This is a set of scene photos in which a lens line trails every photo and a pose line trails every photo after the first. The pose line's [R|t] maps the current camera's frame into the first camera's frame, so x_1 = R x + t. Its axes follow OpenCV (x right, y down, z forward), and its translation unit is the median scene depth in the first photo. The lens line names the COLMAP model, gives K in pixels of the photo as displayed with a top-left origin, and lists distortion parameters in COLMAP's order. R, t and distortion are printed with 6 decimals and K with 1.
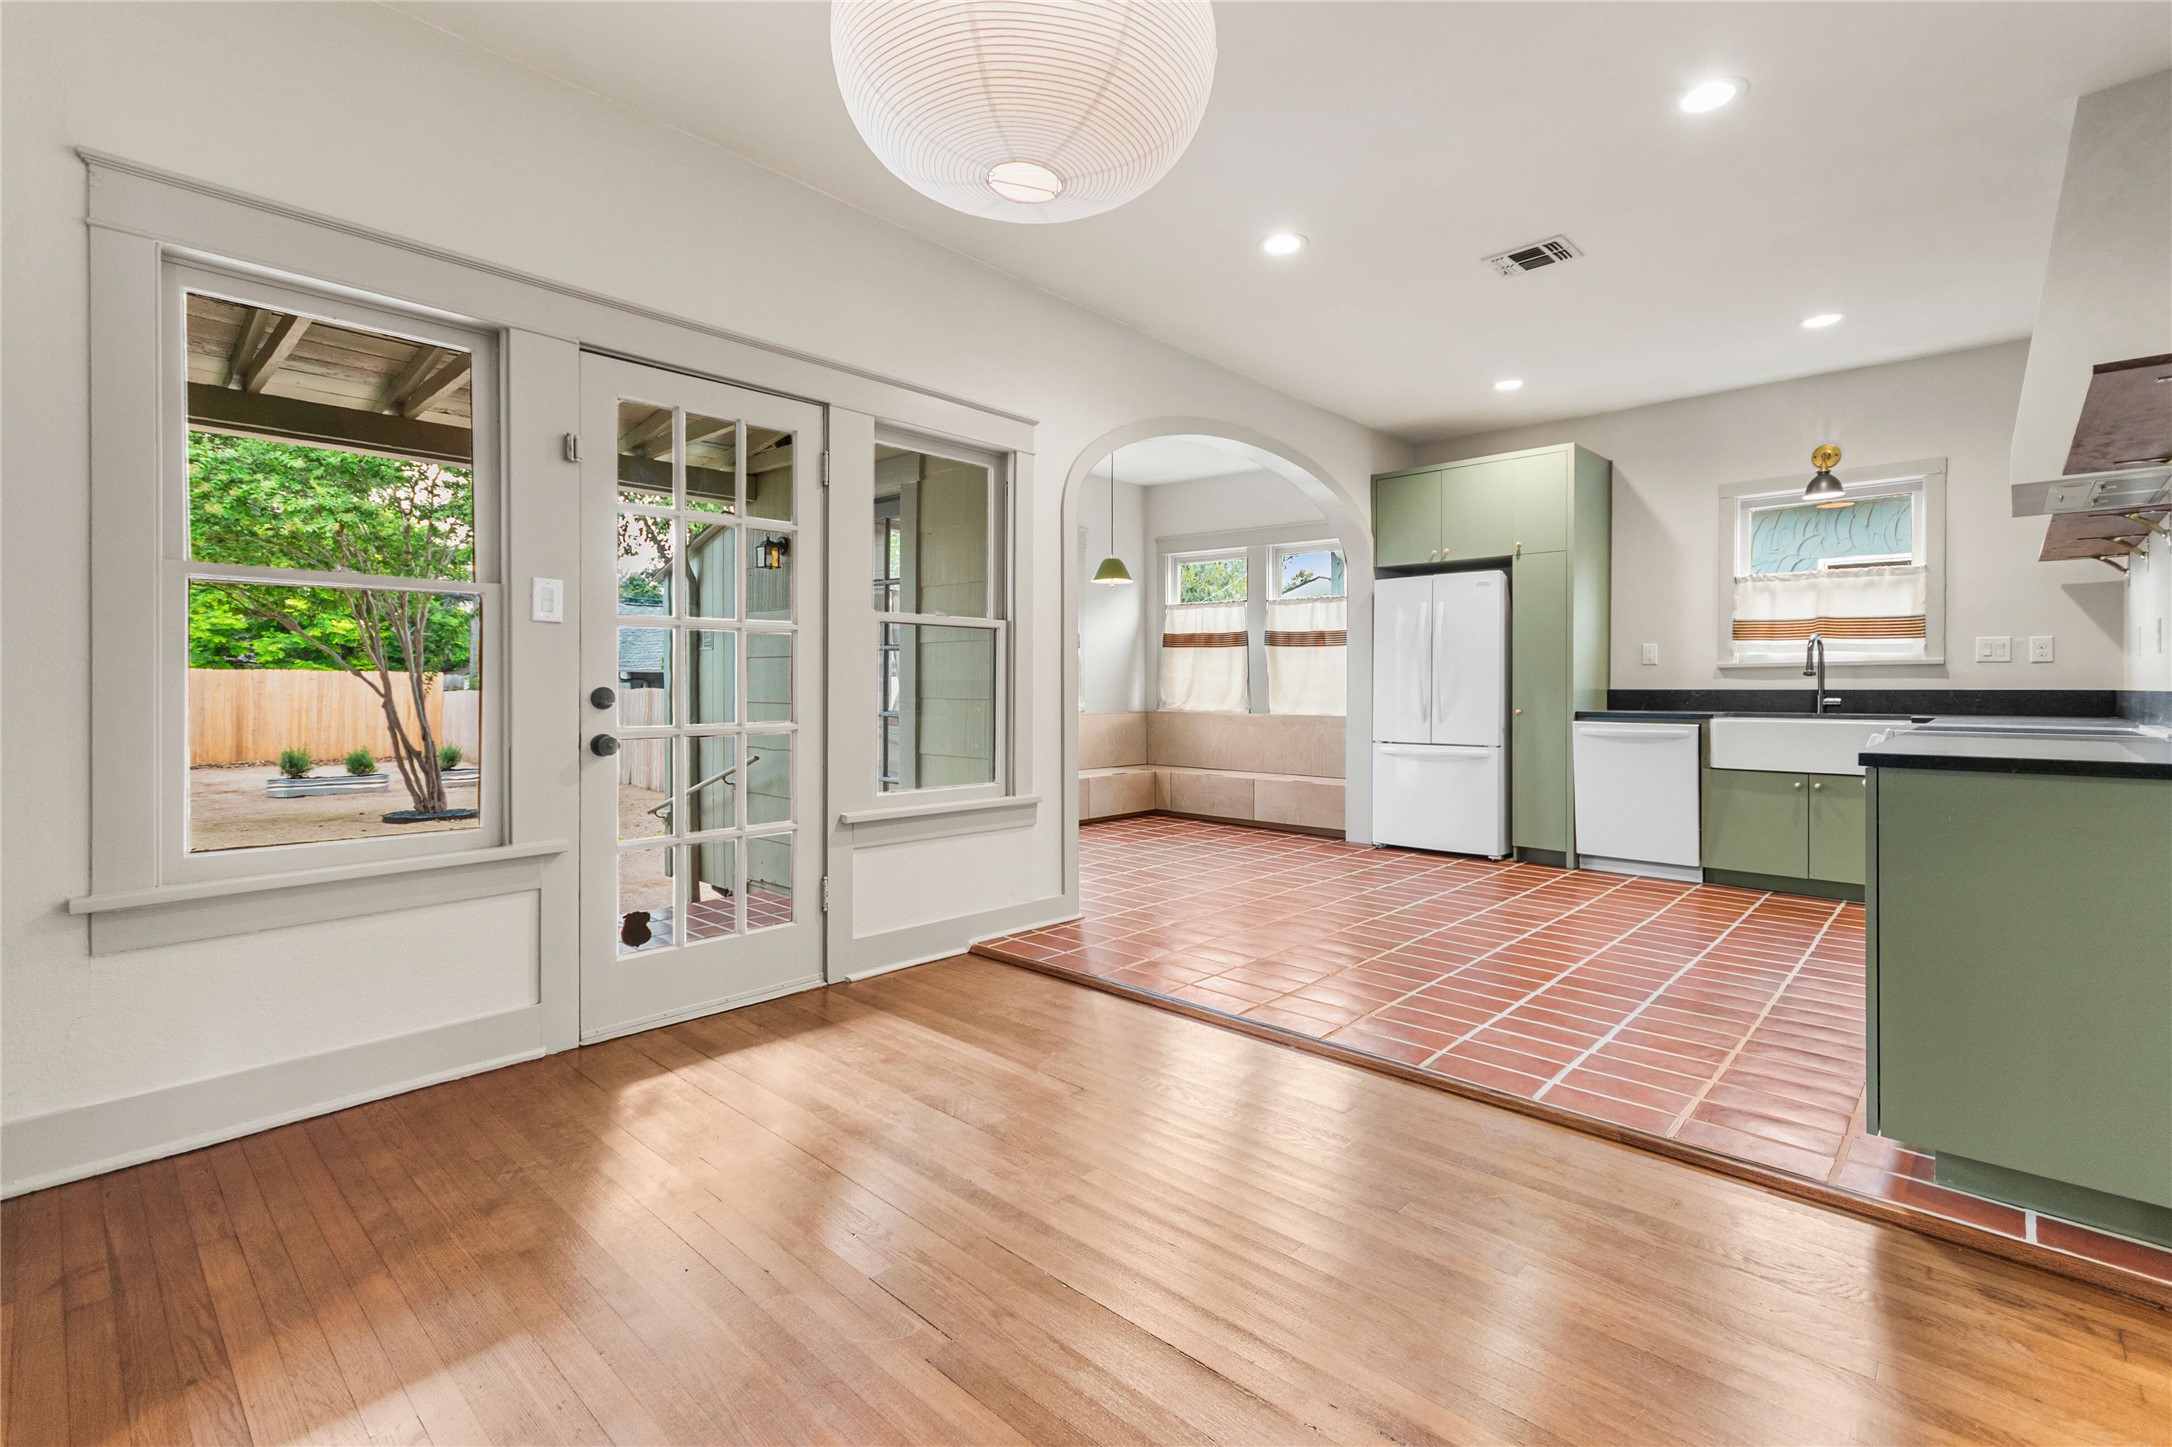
lens RADIAL K [[977.9, 0, 1090.7], [0, 977.9, 681.0], [0, 0, 1]] dist [0.007295, 0.000240]
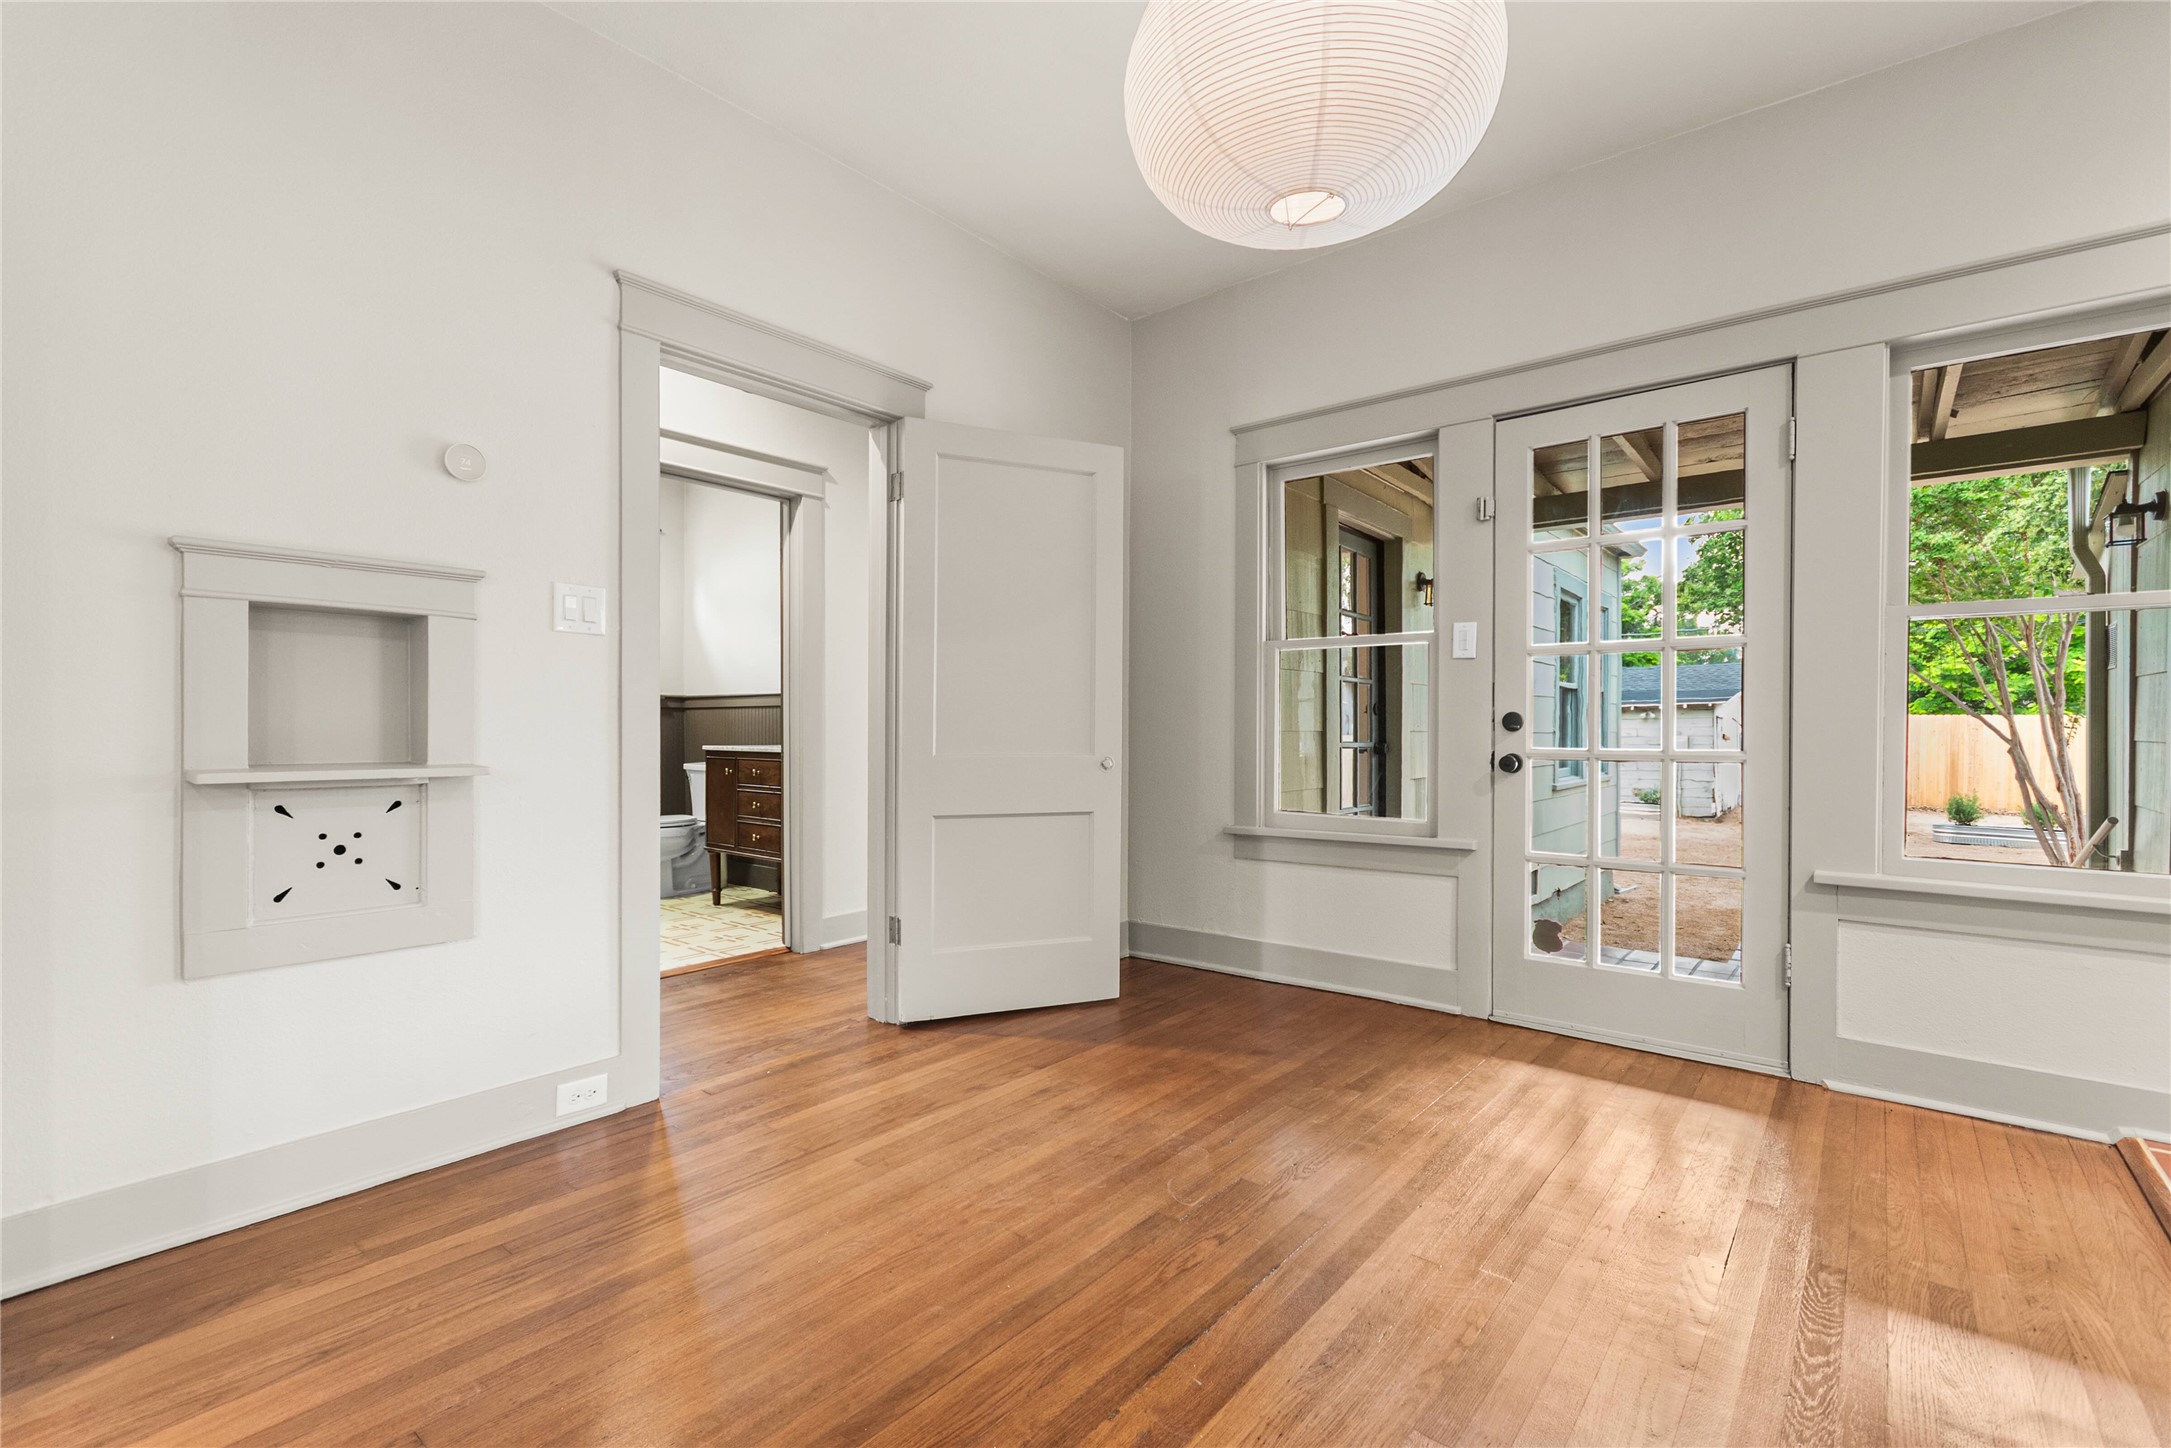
lens RADIAL K [[972.2, 0, 1076.2], [0, 972.2, 730.5], [0, 0, 1]] dist [0.002081, 0.000053]
pose [[0.056698, 0.001202, -0.998391, 0.303941], [-0.000325, 0.999999, 0.001185, 0.013673], [0.998391, 0.000257, 0.056698, 0.223412]]
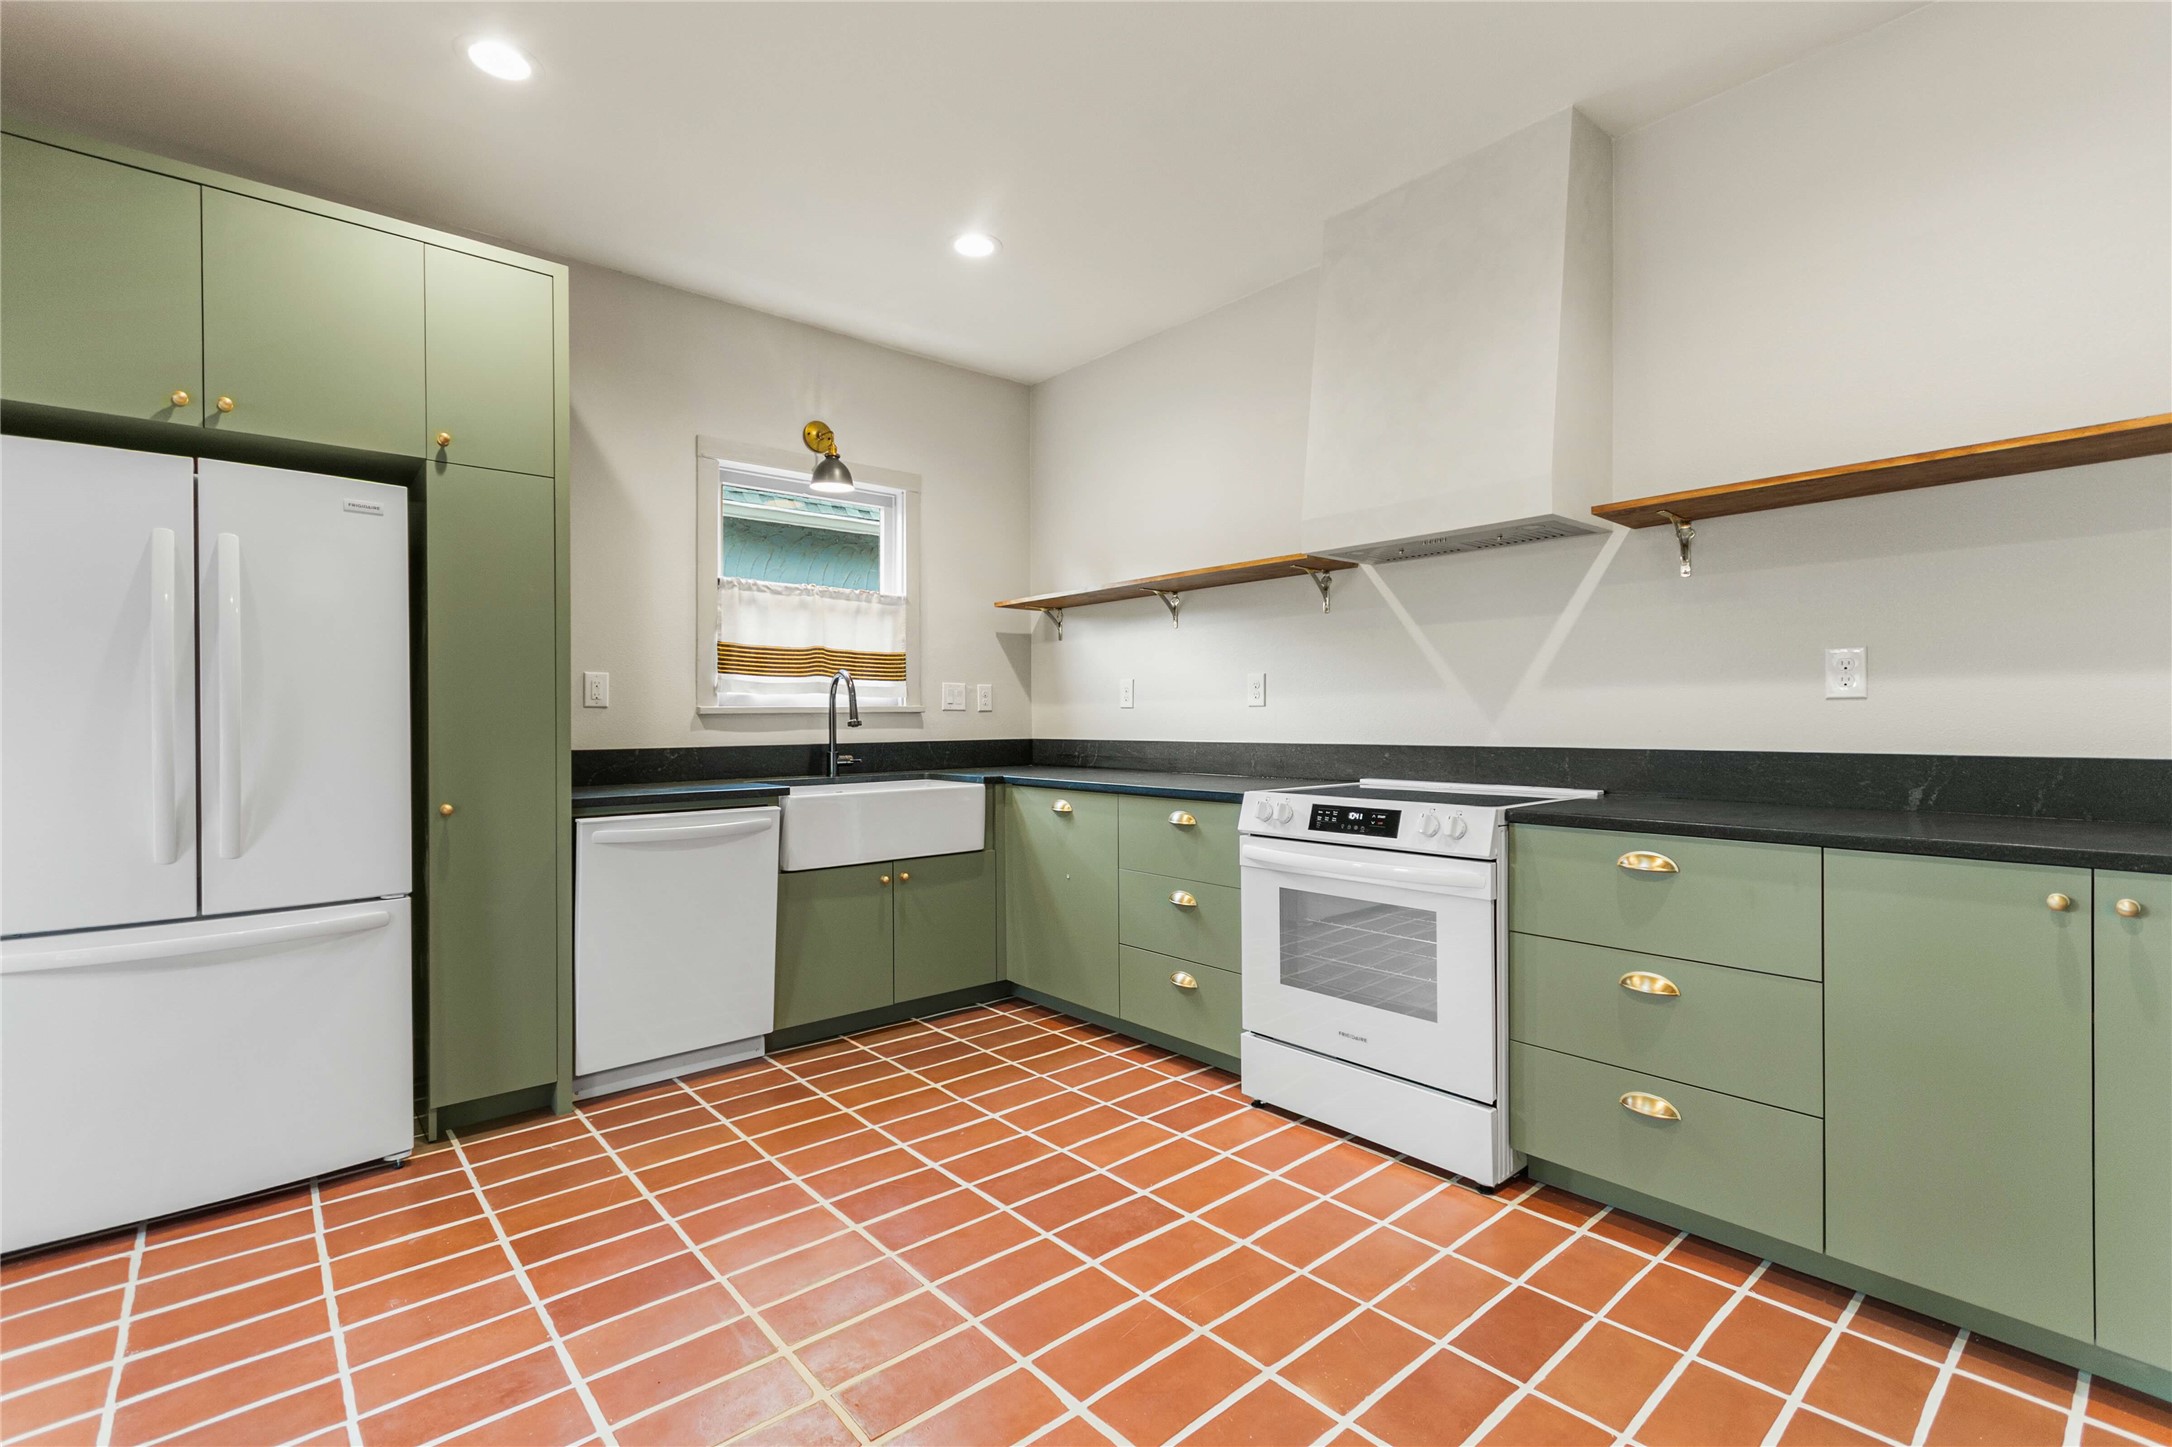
lens RADIAL K [[969.6, 0, 1084.8], [0, 969.6, 722.1], [0, 0, 1]] dist [0.003556, 0.000442]
pose [[0.109237, -0.005226, 0.994002, 0.023620], [0.001066, 0.999986, 0.005140, -0.011000], [-0.994015, 0.000498, 0.109241, 0.674012]]
